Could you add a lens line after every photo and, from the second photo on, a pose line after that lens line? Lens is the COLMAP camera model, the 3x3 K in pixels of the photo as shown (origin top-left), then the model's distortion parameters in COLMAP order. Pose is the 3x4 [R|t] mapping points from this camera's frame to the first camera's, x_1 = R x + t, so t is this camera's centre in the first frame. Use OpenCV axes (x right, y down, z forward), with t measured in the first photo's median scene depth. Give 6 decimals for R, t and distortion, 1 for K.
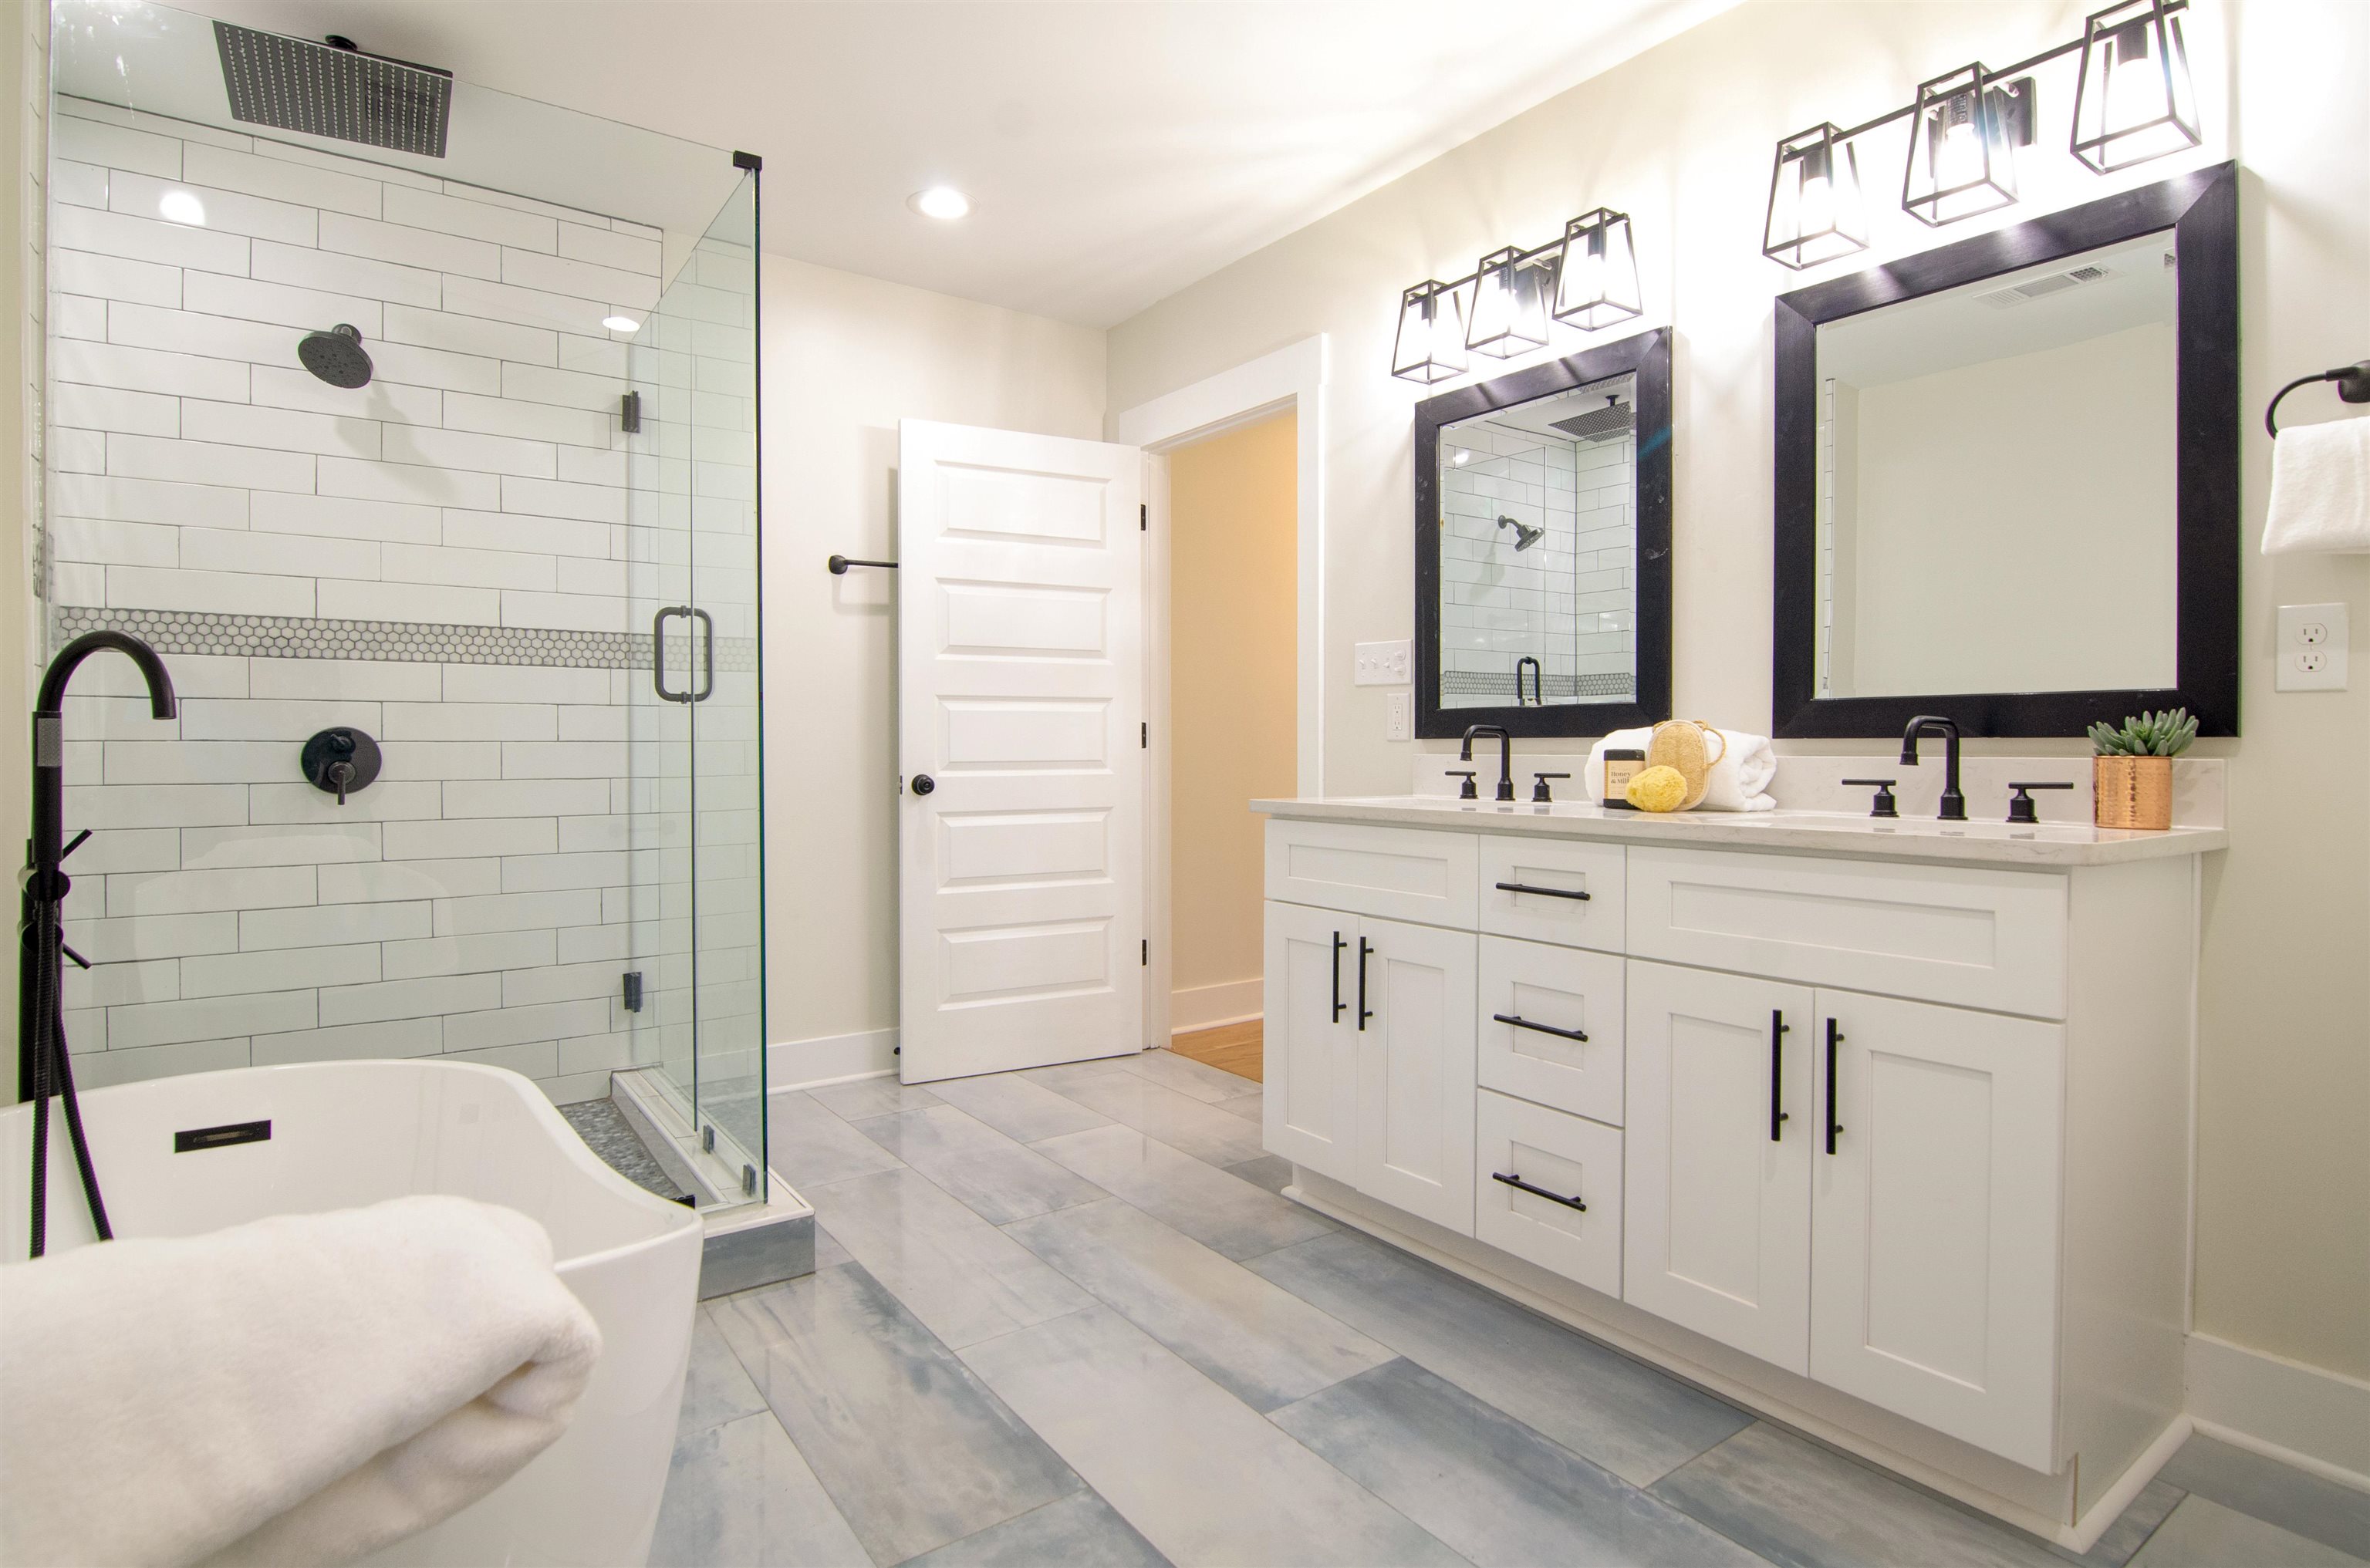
lens RADIAL K [[1176.2, 0, 1185.0], [0, 1176.2, 784.0], [0, 0, 1]] dist [0.003769, 0.000700]
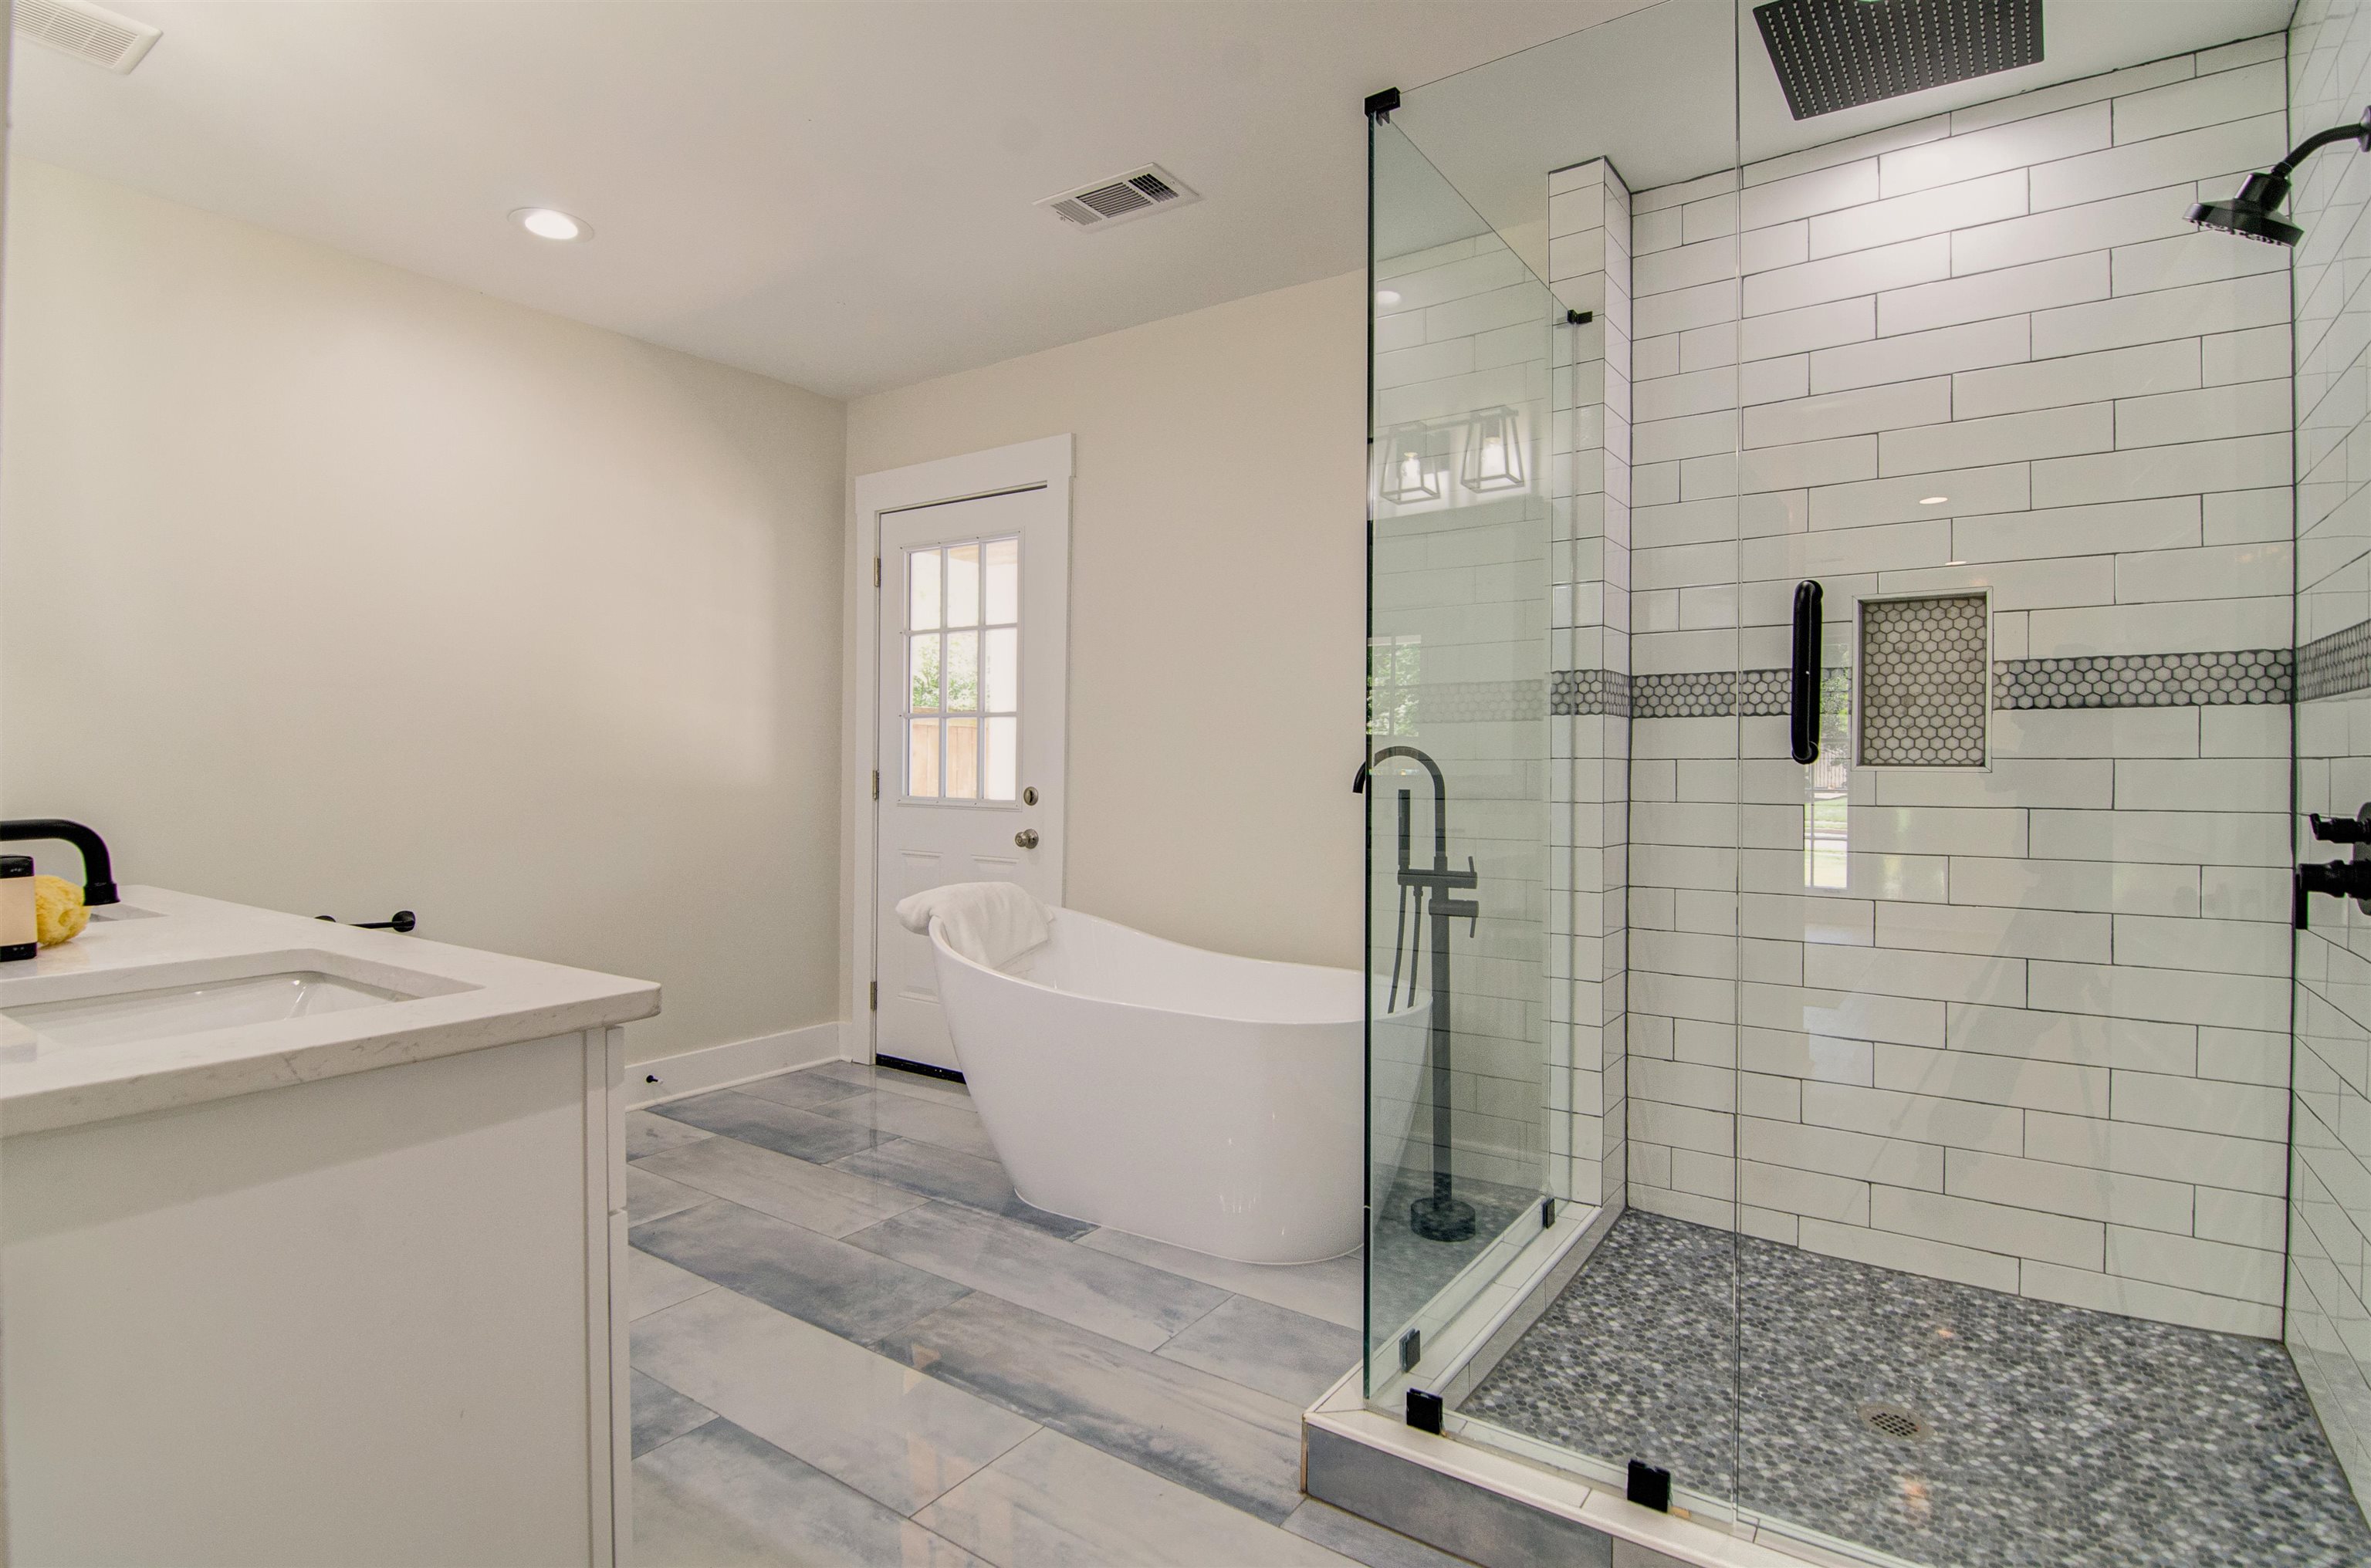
lens RADIAL K [[1176.7, 0, 1185.5], [0, 1176.7, 784.0], [0, 0, 1]] dist [0.003769, 0.000700]
pose [[-0.939968, -0.000863, -0.341261, 0.031335], [-0.014643, 0.999178, 0.037808, -0.100761], [0.340947, 0.040535, -0.939208, 1.964203]]
